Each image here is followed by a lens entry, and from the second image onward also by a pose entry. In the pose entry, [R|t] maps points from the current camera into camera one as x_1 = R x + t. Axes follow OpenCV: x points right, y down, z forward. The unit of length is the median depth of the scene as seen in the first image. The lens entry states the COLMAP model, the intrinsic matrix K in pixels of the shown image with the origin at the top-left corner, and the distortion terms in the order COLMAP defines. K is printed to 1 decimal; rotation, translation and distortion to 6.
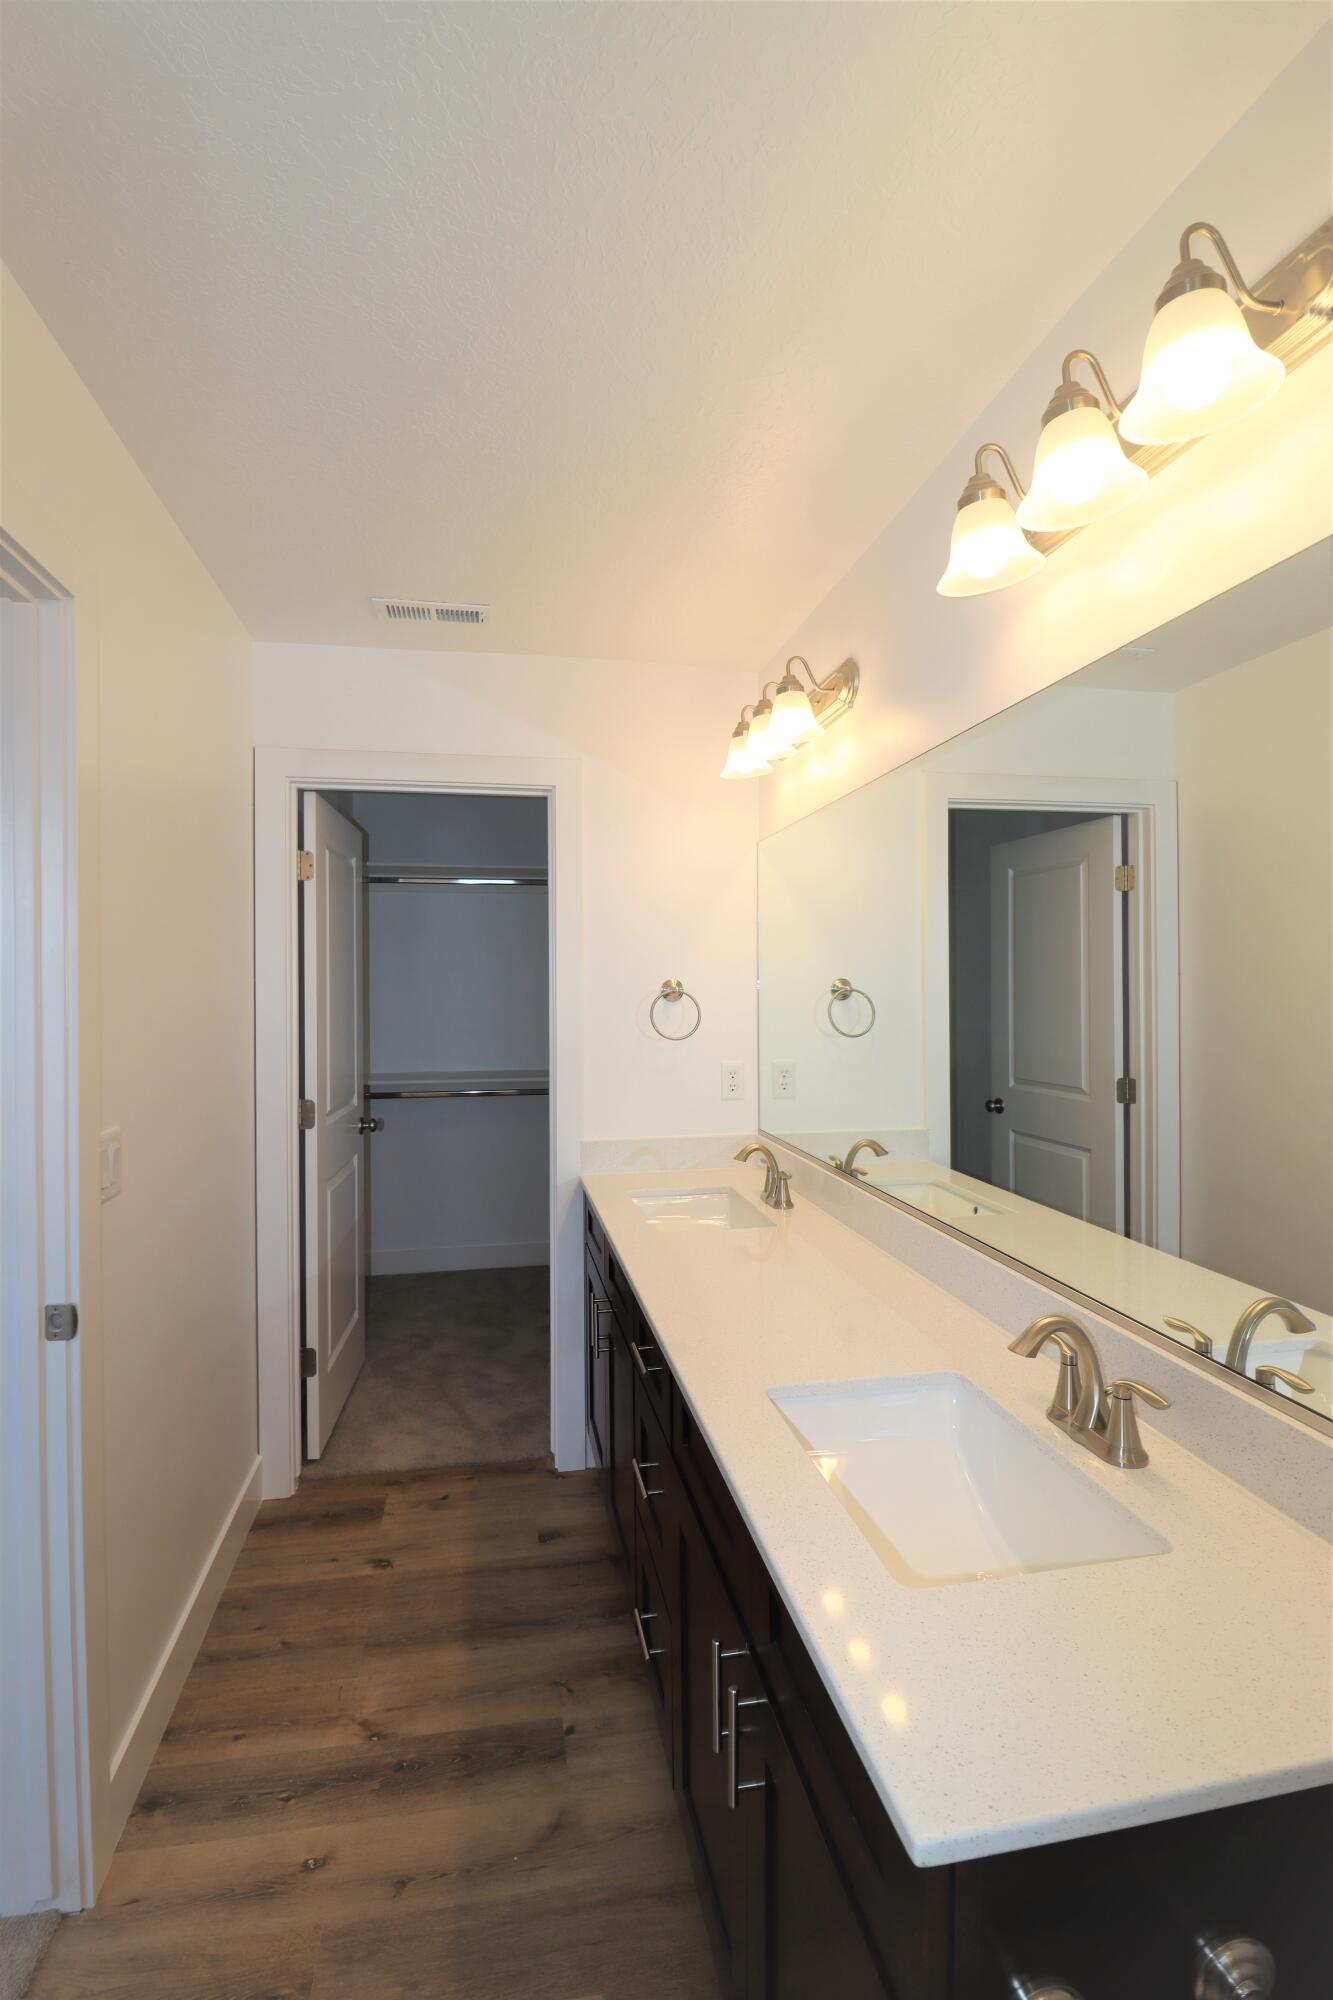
lens RADIAL K [[921.5, 0, 665.9], [0, 921.5, 994.8], [0, 0, 1]] dist [0.002762, -0.000044]
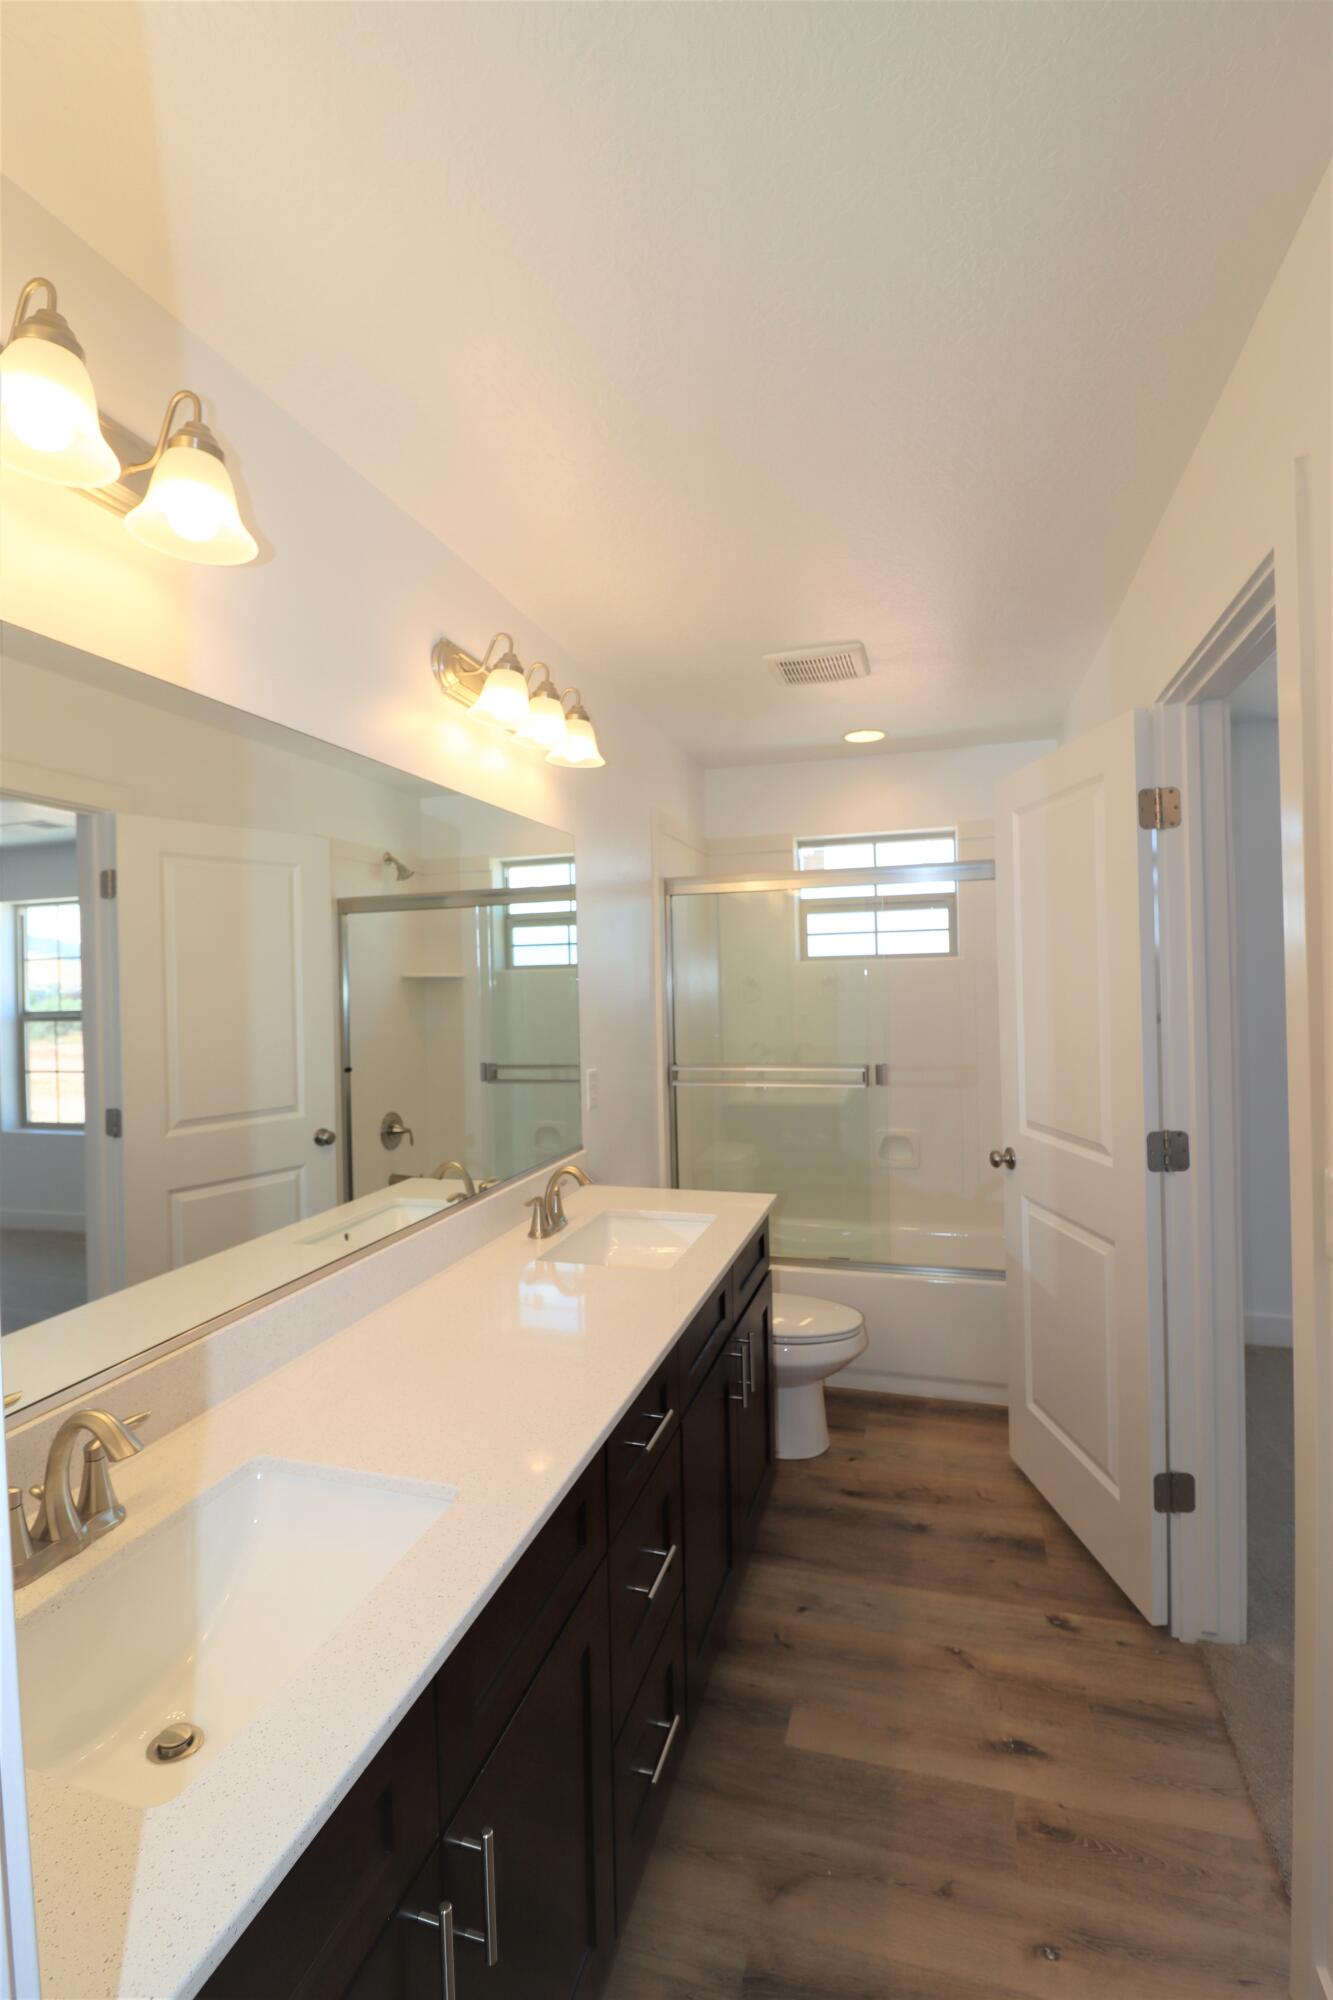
lens RADIAL K [[921.5, 0, 673.3], [0, 921.5, 1005.6], [0, 0, 1]] dist [0.002762, -0.000044]
pose [[-0.882674, 0.015404, 0.469734, -0.511473], [0.024612, 0.999606, 0.013468, -0.003443], [-0.469342, 0.023448, -0.882705, 1.999936]]
